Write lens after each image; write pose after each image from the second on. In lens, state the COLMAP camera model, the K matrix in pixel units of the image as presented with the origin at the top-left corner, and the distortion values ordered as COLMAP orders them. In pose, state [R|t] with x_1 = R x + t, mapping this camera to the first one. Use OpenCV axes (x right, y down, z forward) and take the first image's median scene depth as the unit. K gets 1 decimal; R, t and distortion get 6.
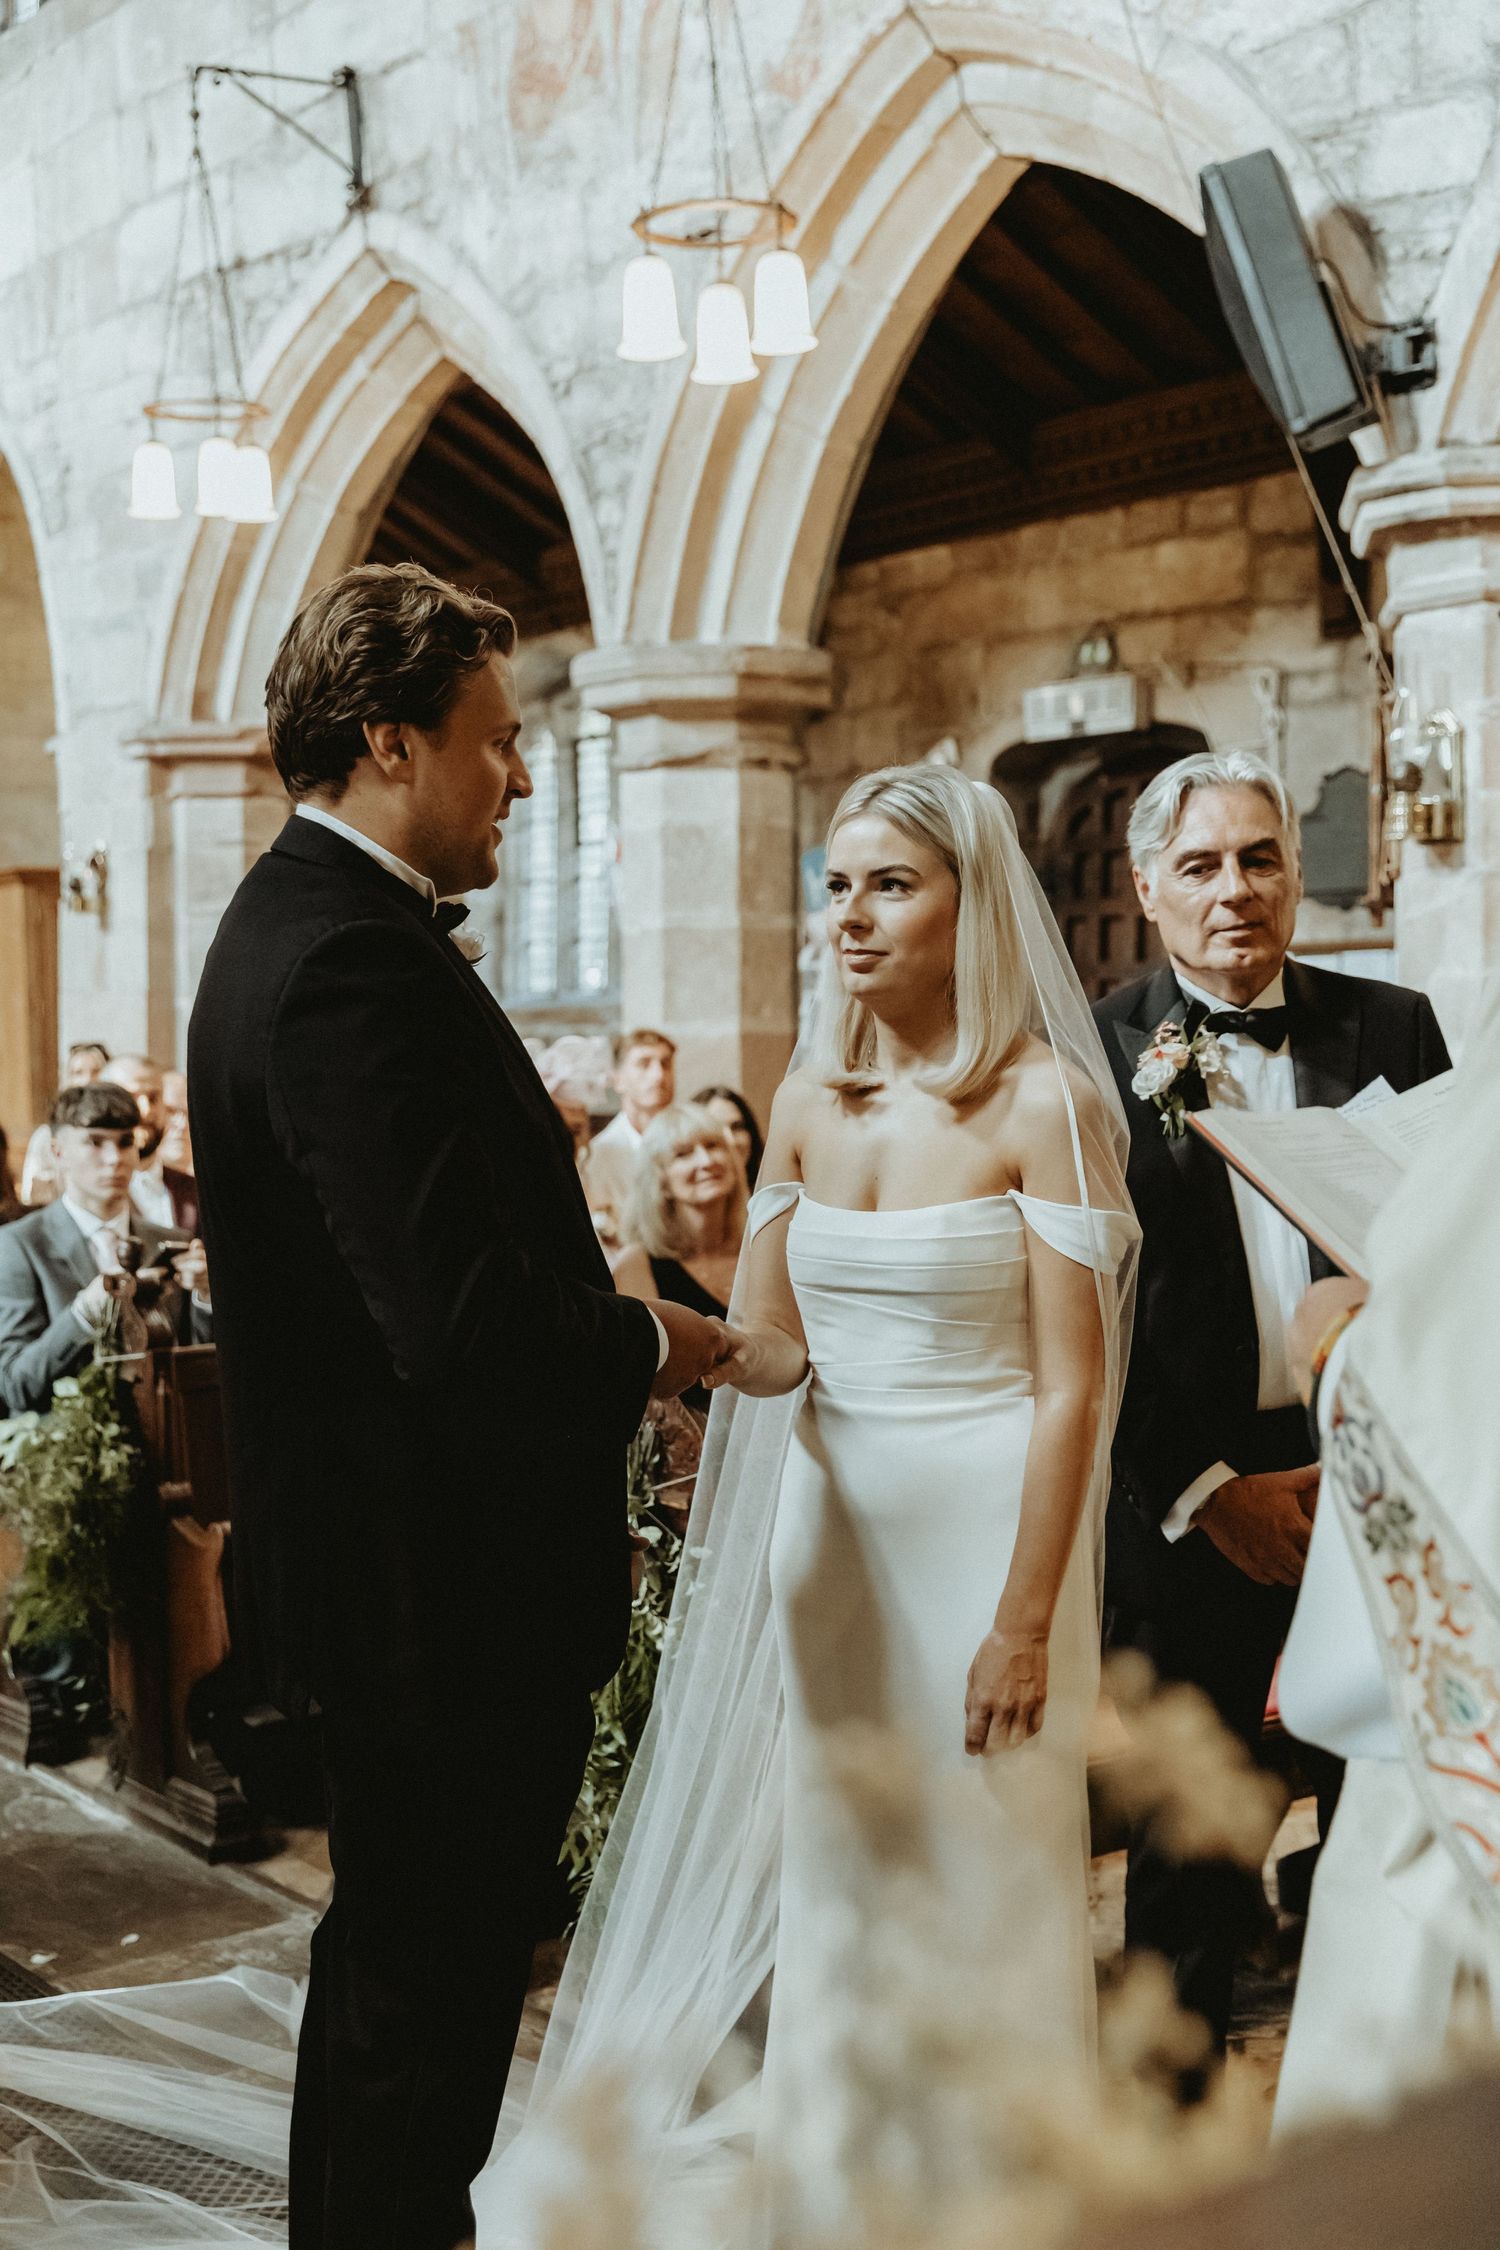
lens RADIAL K [[2805.4, 0, 750.0], [0, 2805.4, 1125.0], [0, 0, 1]] dist [0.001987, 0.009648]
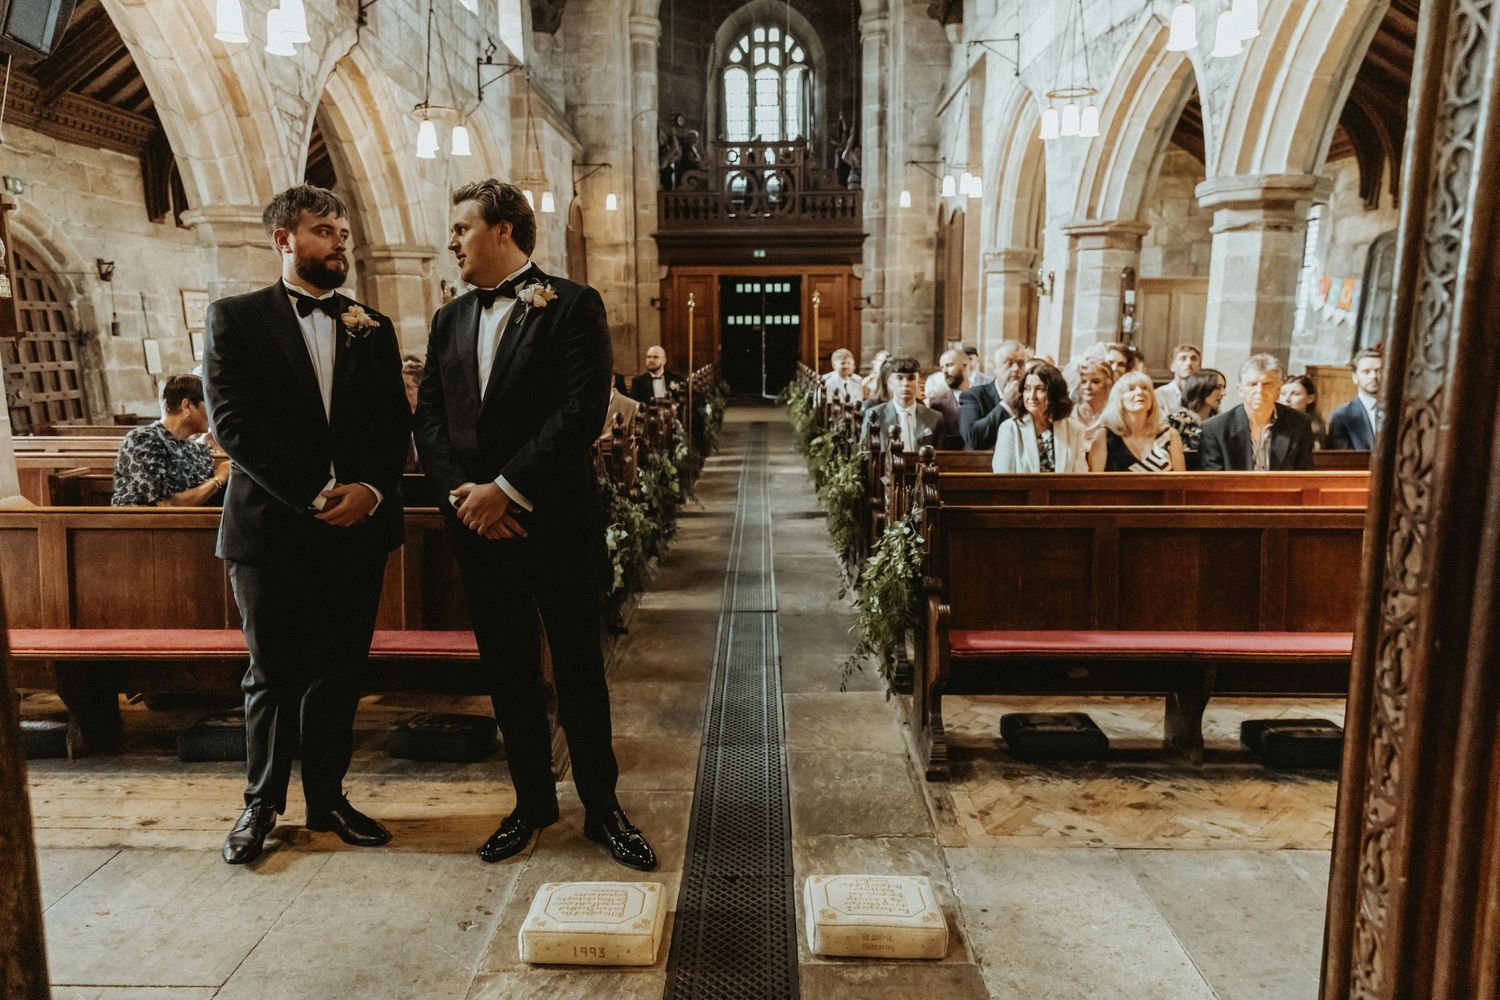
lens RADIAL K [[1014.6, 0, 750.0], [0, 1014.6, 500.0], [0, 0, 1]] dist [0.014394, -0.003577]
pose [[0.794939, 0.124302, -0.593819, 0.185487], [-0.051950, 0.989137, 0.137508, -0.002305], [0.604461, -0.078462, 0.792762, 0.072324]]
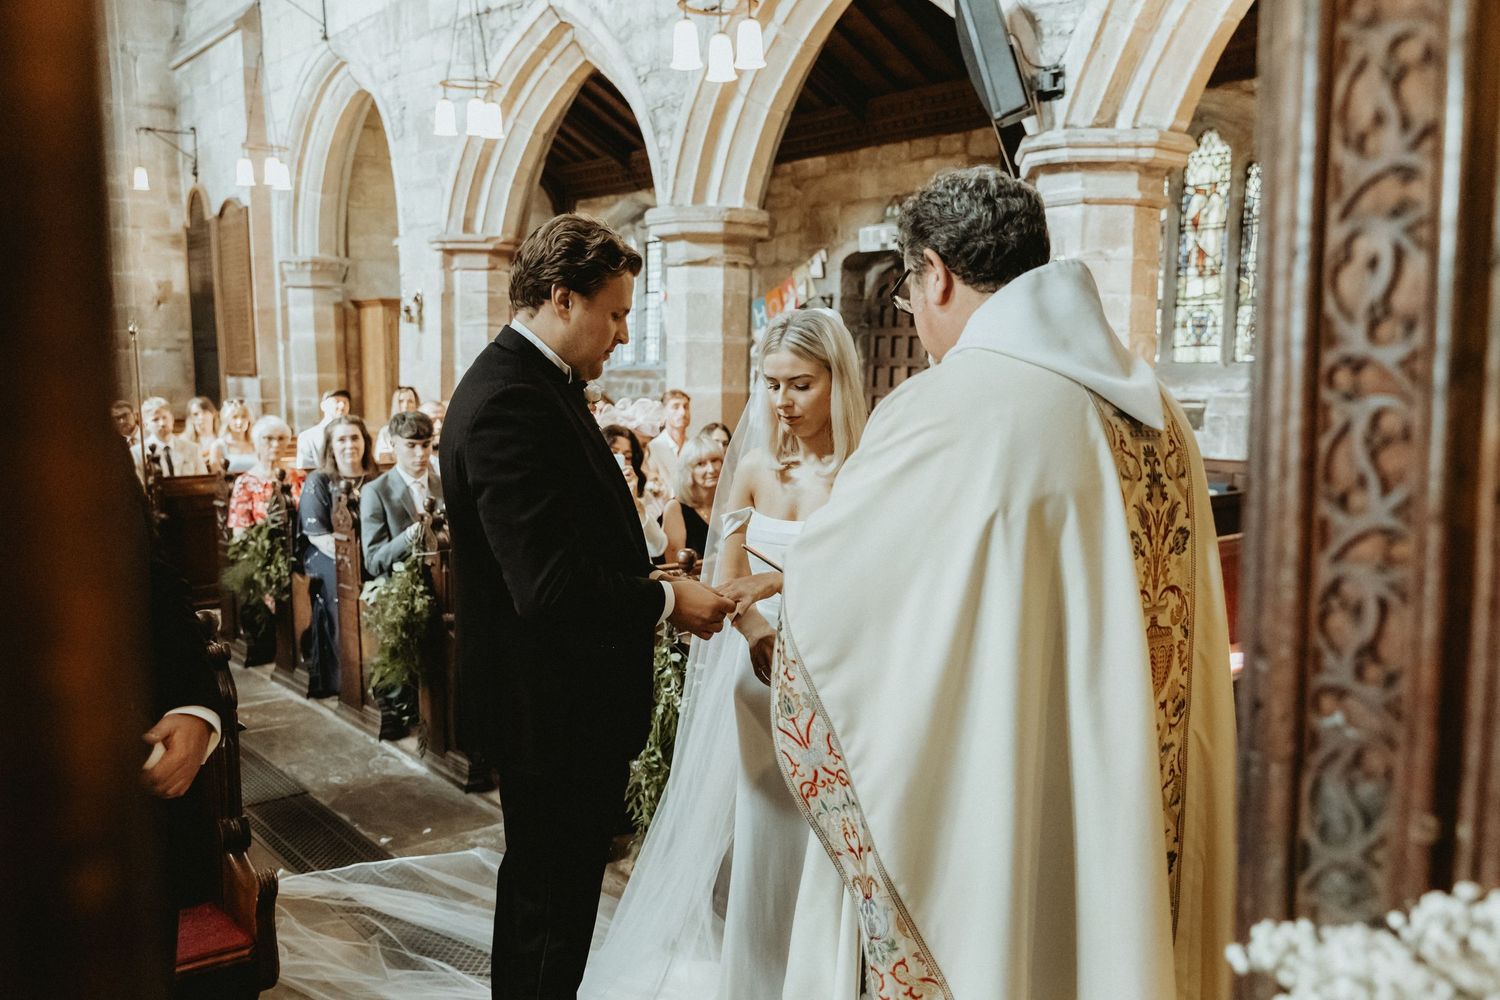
lens RADIAL K [[1297.0, 0, 754.3], [0, 1297.0, 507.8], [0, 0, 1]] dist [0.000522, 0.007821]
pose [[0.999454, 0.021479, 0.025104, -0.001736], [-0.023196, 0.997262, 0.070217, -0.015796], [-0.023527, -0.070761, 0.997216, 0.017601]]
